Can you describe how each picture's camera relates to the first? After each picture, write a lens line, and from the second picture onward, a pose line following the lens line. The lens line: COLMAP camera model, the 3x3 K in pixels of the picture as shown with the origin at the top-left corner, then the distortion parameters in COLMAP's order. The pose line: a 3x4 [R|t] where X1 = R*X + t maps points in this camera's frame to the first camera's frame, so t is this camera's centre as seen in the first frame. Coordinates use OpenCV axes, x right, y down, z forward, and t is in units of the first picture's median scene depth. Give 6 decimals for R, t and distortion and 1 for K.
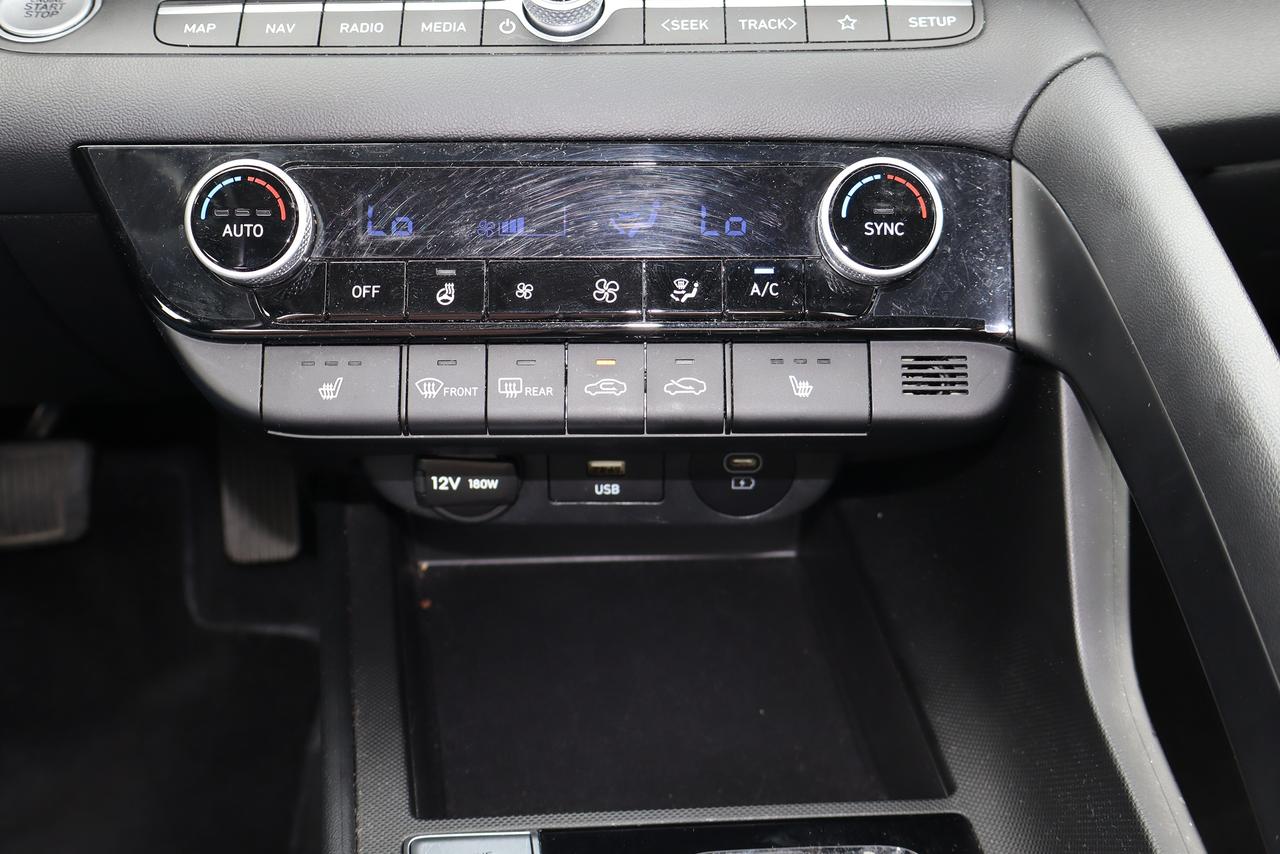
lens RADIAL K [[1405.7, 0, 638.8], [0, 1405.7, 422.0], [0, 0, 1]] dist [-0.012928, 0.000000]
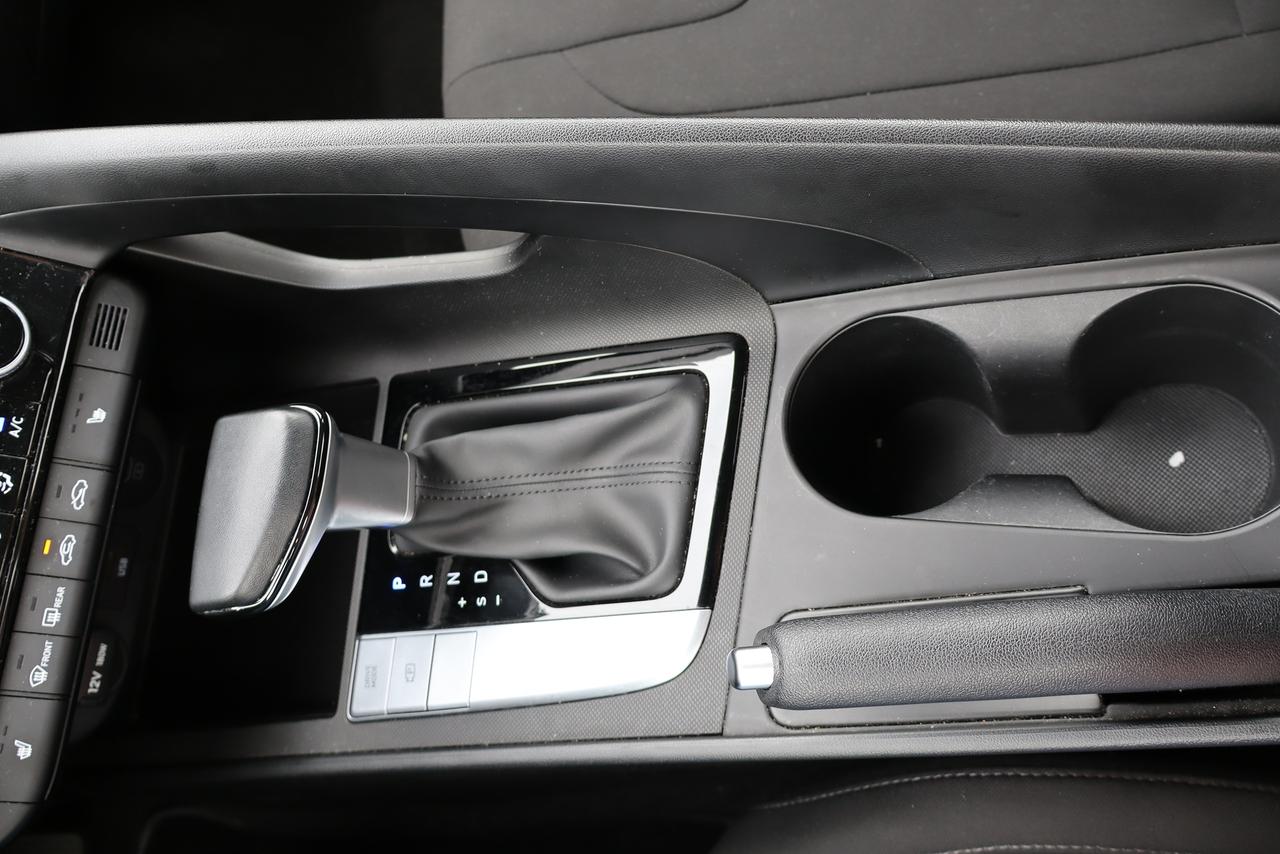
lens RADIAL K [[1056.9, 0, 638.8], [0, 1056.9, 421.9], [0, 0, 1]] dist [-0.041718, 0.045102]
pose [[0.115482, -0.969975, 0.214040, -0.058007], [0.831258, 0.212331, 0.513737, -0.115427], [-0.543760, 0.118595, 0.830819, -0.210310]]
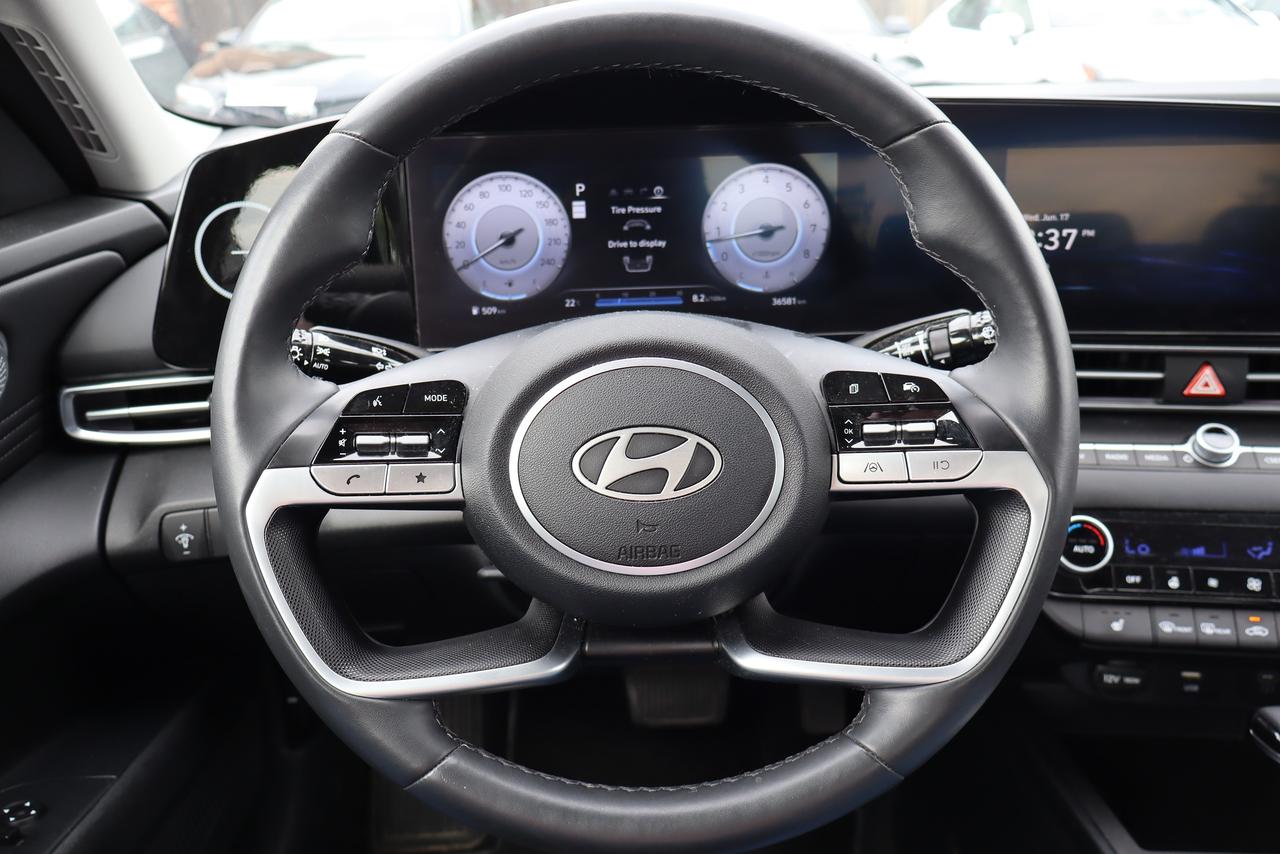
lens RADIAL K [[1056.9, 0, 626.1], [0, 1056.9, 435.7], [0, 0, 1]] dist [-0.041718, 0.045102]
pose [[0.990325, 0.028721, -0.135762, -0.746889], [-0.058353, 0.973834, -0.219642, 0.089064], [0.125901, 0.225439, 0.966088, -0.684575]]
